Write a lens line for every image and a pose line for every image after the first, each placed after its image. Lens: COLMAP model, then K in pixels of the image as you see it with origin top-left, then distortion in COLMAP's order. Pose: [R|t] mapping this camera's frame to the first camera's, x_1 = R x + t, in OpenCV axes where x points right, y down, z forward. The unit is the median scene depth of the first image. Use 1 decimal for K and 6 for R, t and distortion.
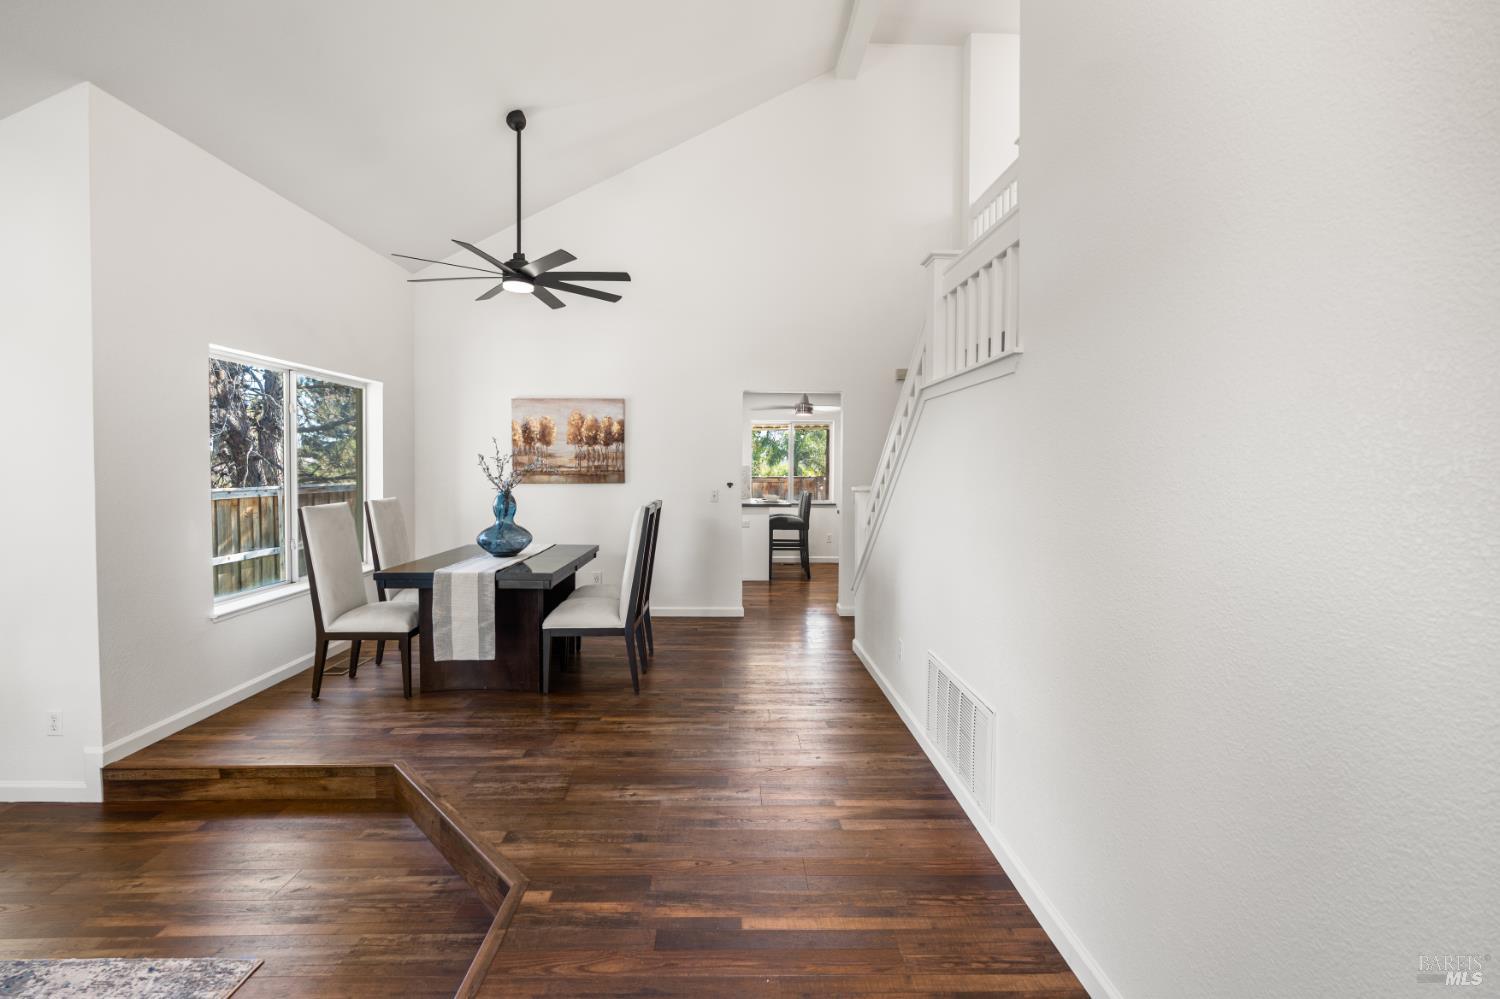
lens RADIAL K [[675.5, 0, 749.2], [0, 675.5, 467.1], [0, 0, 1]] dist [-0.000676, 0.000436]
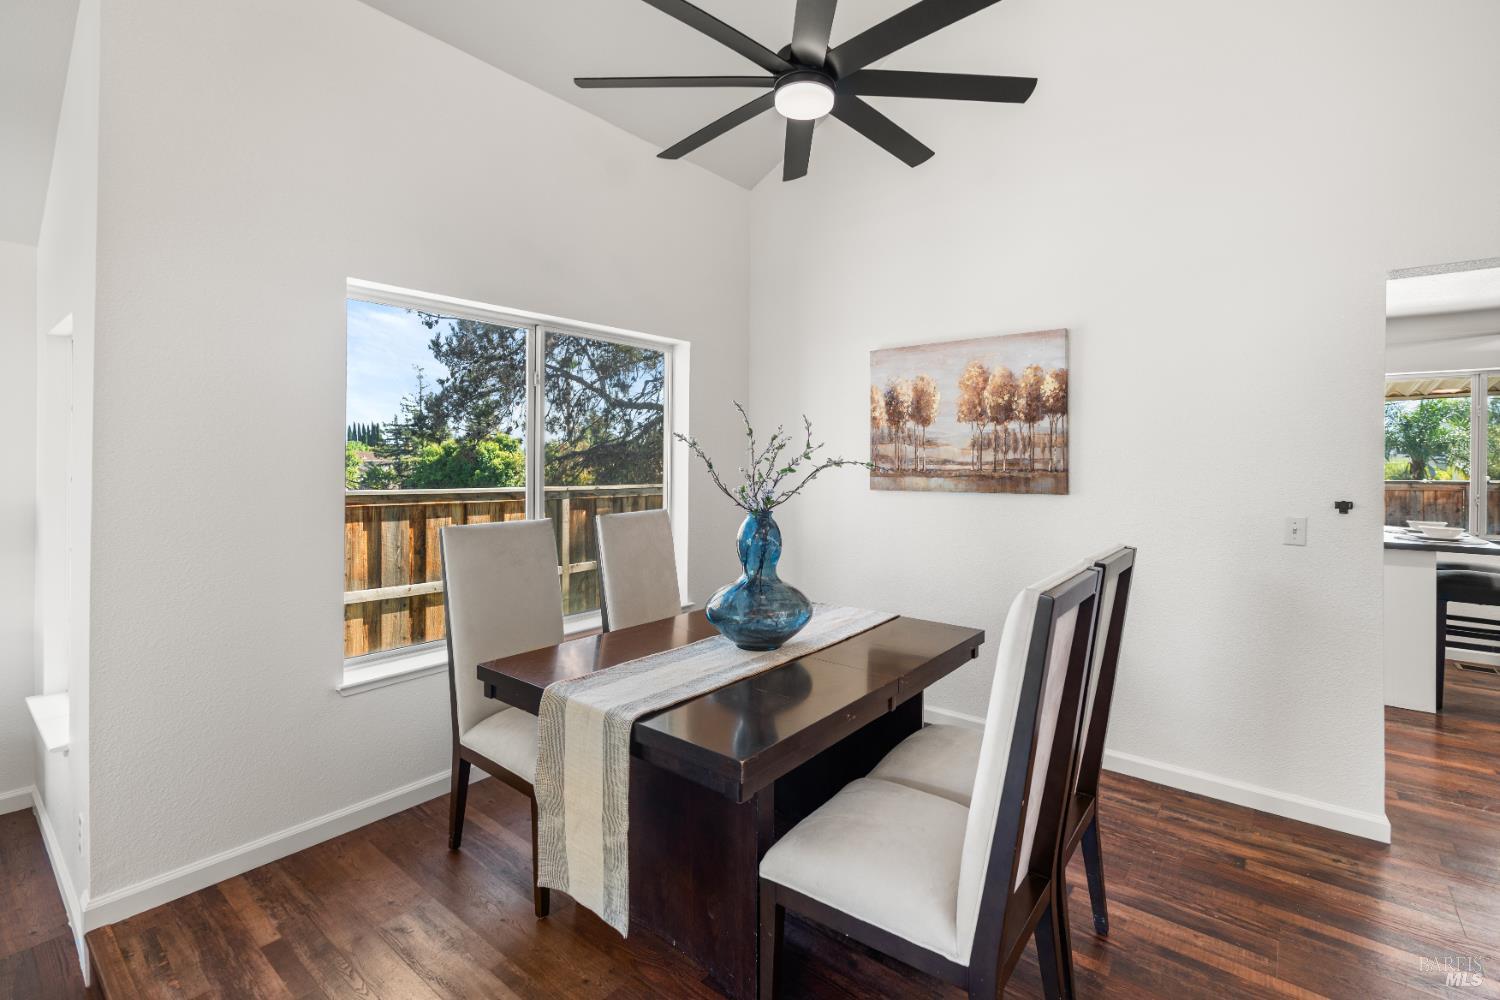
lens RADIAL K [[675.5, 0, 745.9], [0, 675.5, 463.8], [0, 0, 1]] dist [-0.000676, 0.000436]
pose [[0.759136, 0.003717, -0.650921, -0.038527], [-0.003813, 0.999992, 0.001264, 0.000748], [0.650921, 0.001522, 0.759144, 0.461507]]
